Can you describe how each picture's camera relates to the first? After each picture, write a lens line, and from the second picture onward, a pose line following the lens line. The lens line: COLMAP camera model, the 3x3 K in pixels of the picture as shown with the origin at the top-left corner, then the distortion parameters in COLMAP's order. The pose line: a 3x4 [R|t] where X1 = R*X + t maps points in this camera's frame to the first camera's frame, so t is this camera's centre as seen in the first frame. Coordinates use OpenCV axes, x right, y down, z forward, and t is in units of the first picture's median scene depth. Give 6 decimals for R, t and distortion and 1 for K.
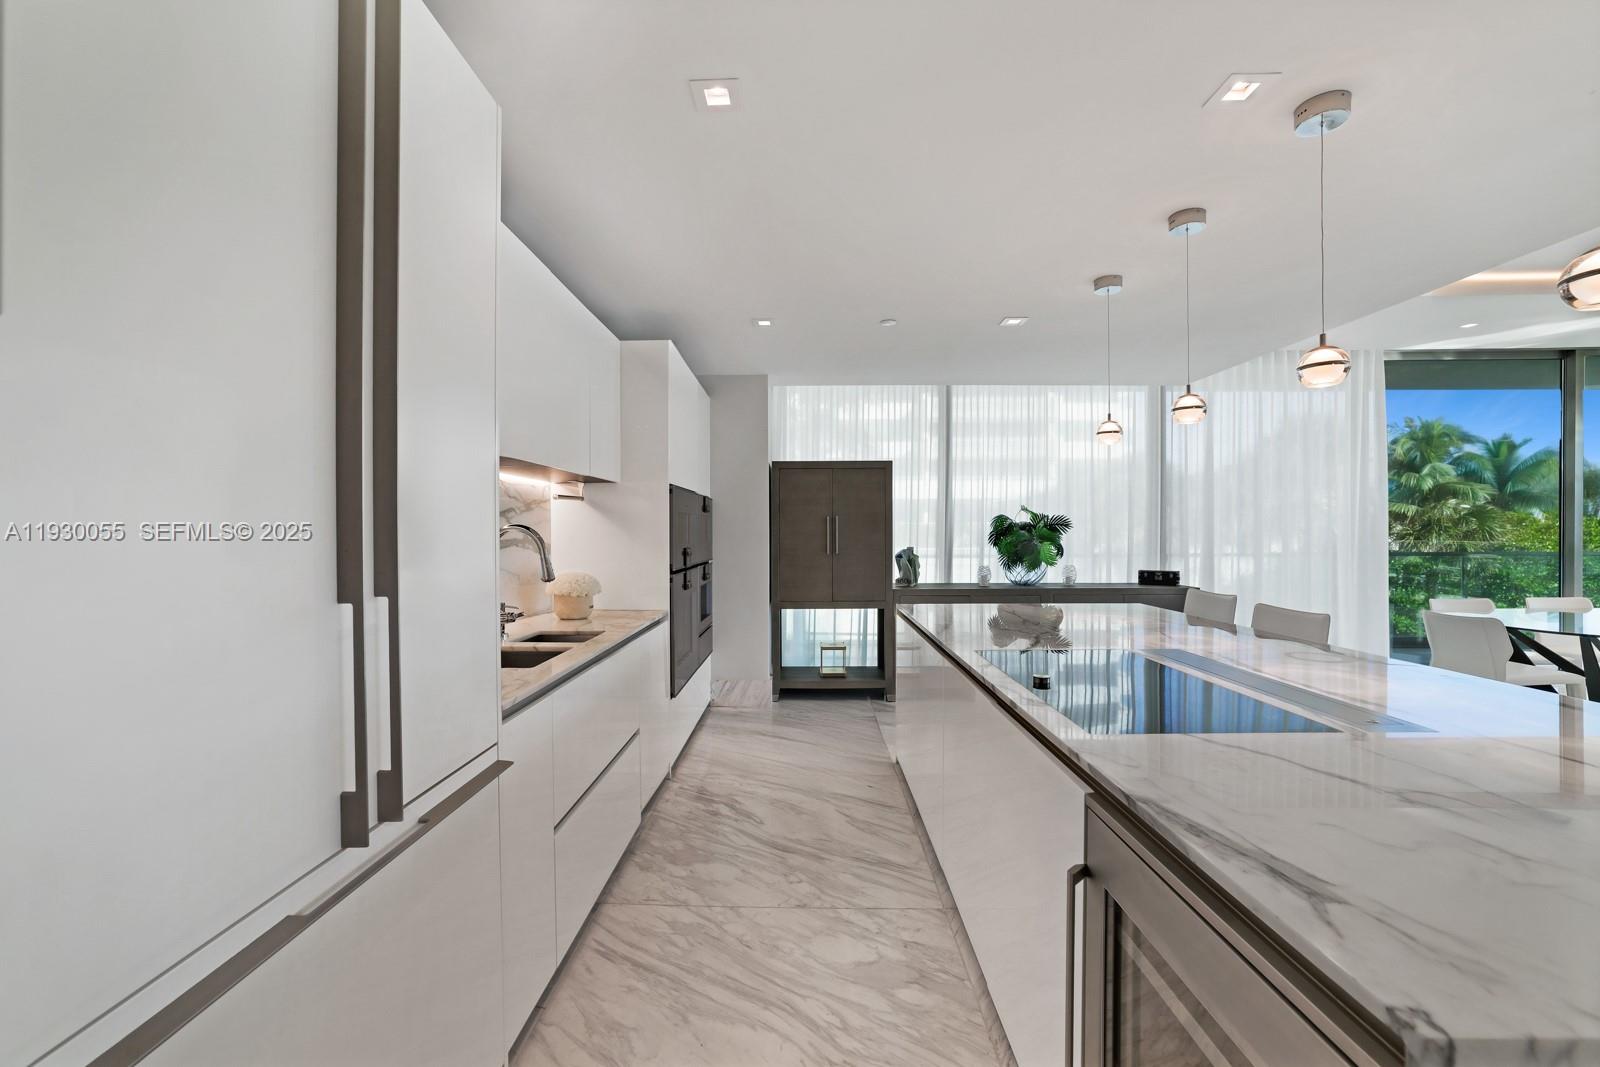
lens RADIAL K [[631.7, 0, 792.6], [0, 631.7, 538.5], [0, 0, 1]] dist [-0.046165, 0.016816]
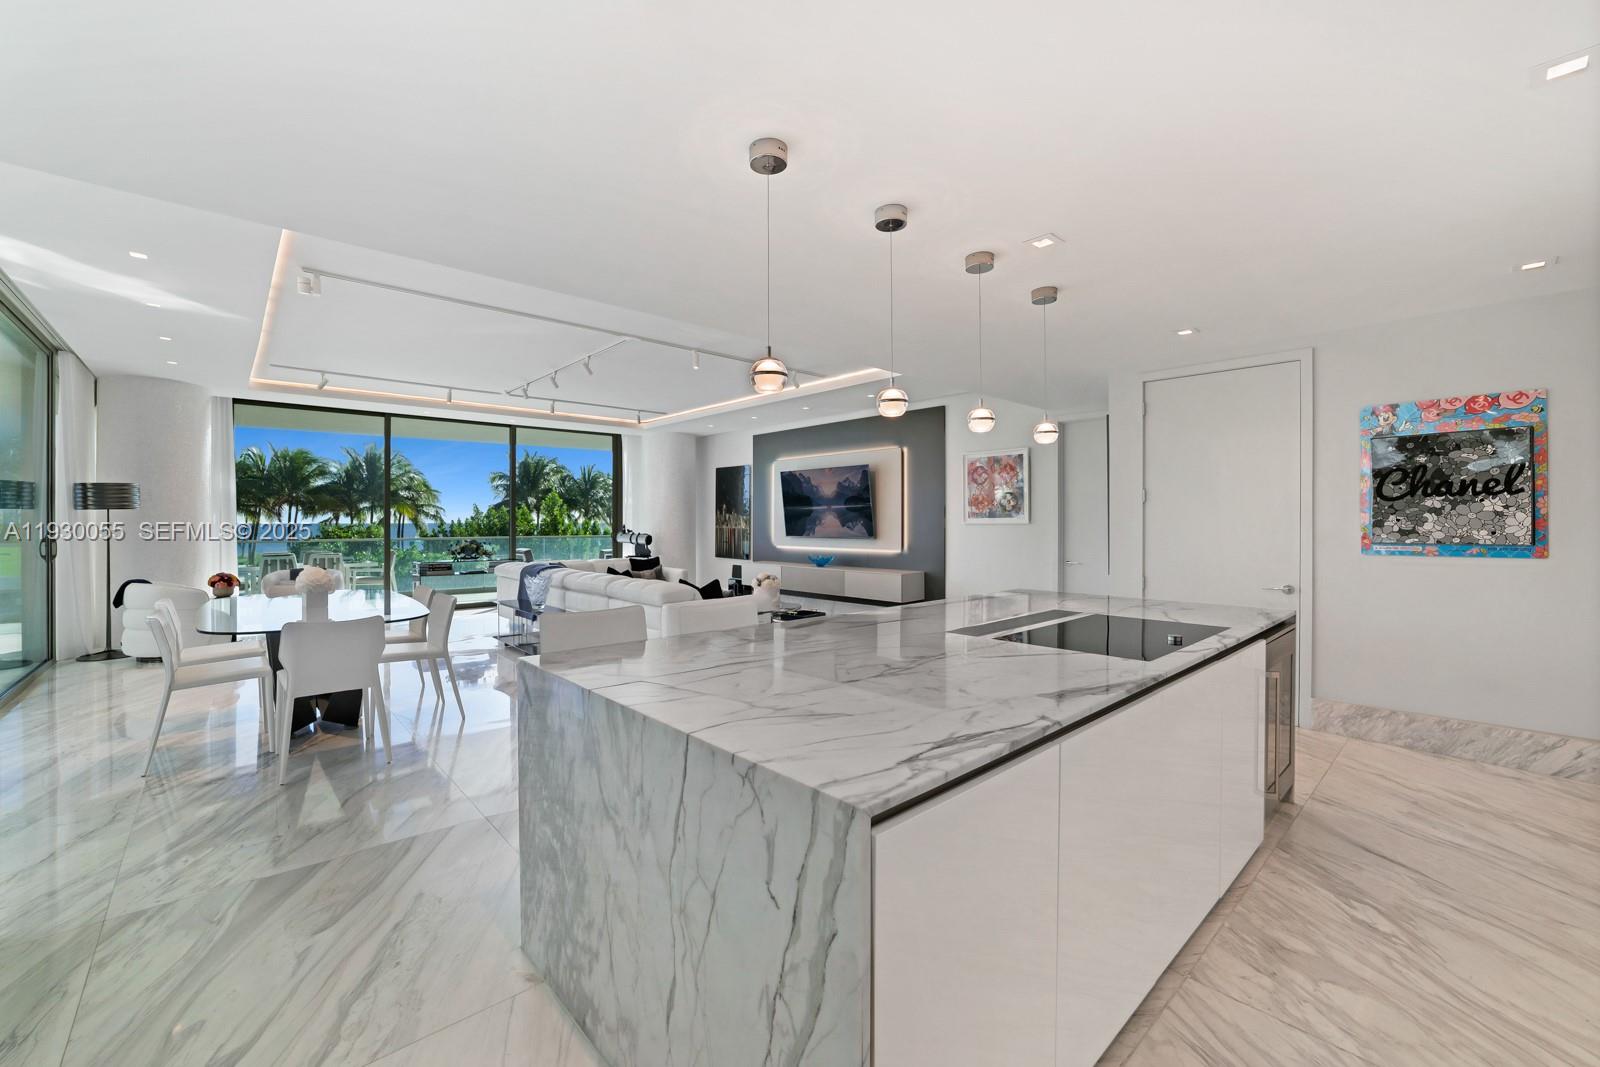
lens RADIAL K [[644.1, 0, 774.9], [0, 644.1, 524.3], [0, 0, 1]] dist [-0.000379, 0.000062]
pose [[-0.680918, 0.002530, 0.732355, -0.005250], [0.013244, 0.999873, 0.008860, -0.009295], [-0.732240, 0.015732, -0.680865, 0.861527]]
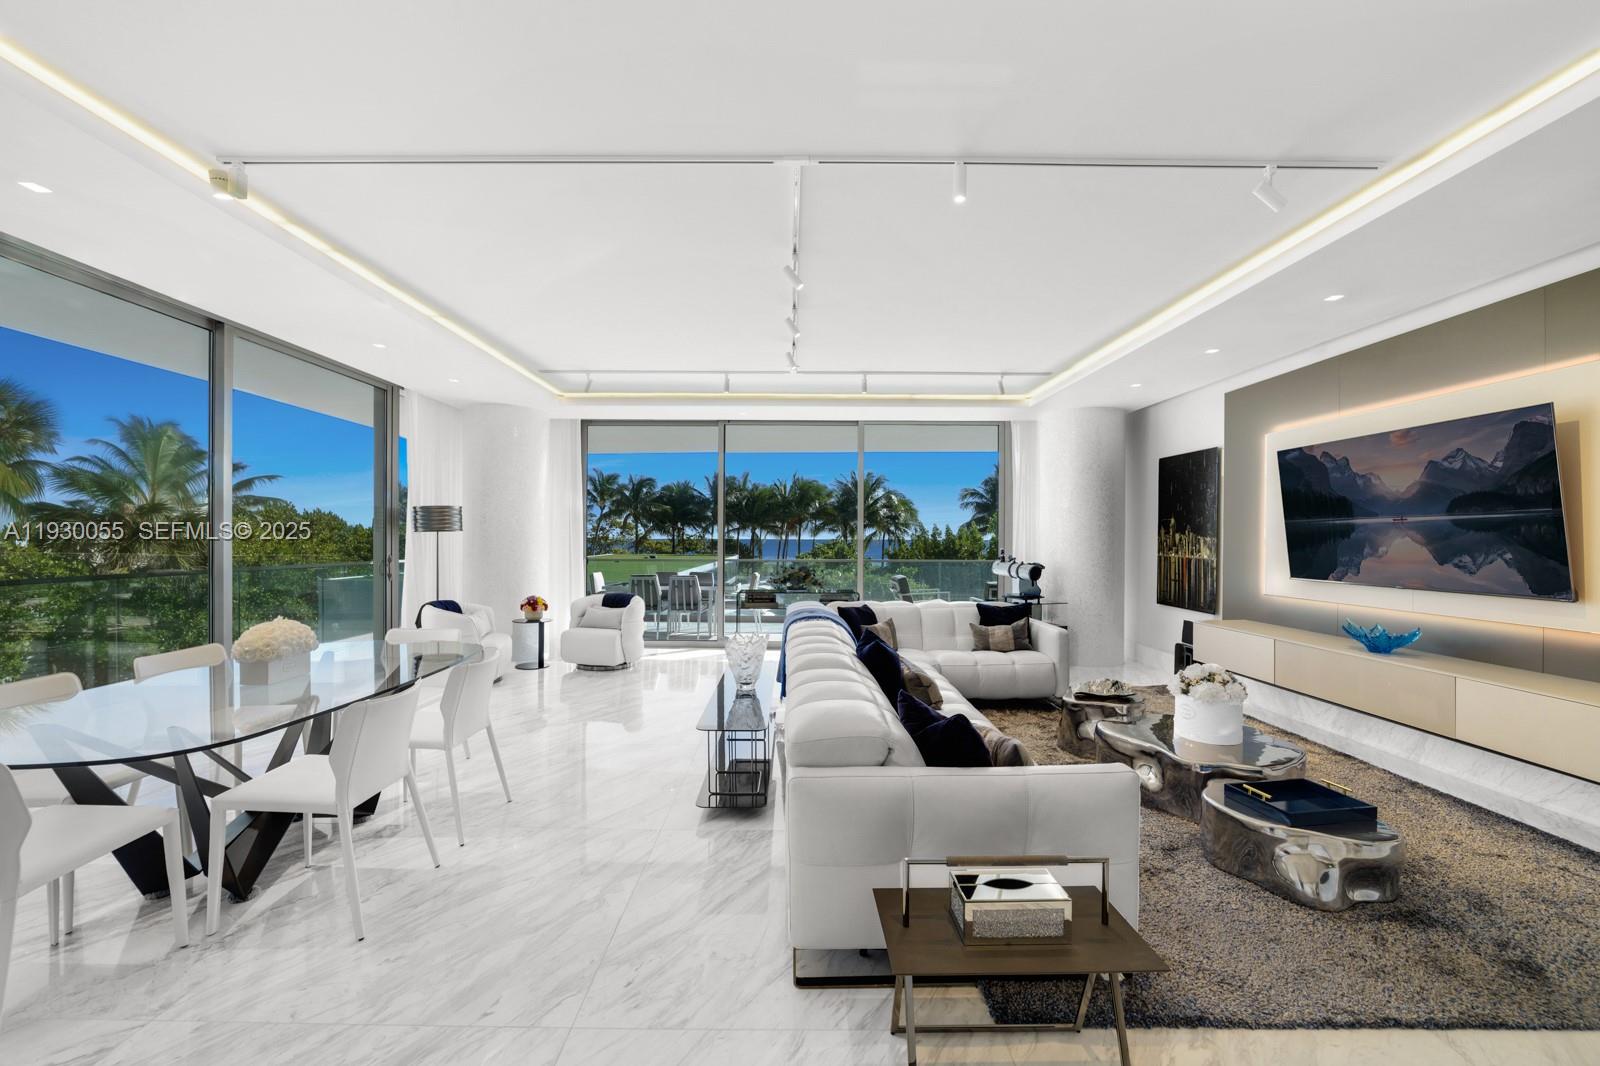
lens RADIAL K [[624.3, 0, 797.1], [0, 624.3, 540.5], [0, 0, 1]] dist [-0.044199, 0.009061]
pose [[-0.025862, 0.001229, 0.999665, 0.492734], [0.008130, 0.999966, -0.001019, -0.017756], [-0.999632, 0.008101, -0.025871, 0.278564]]
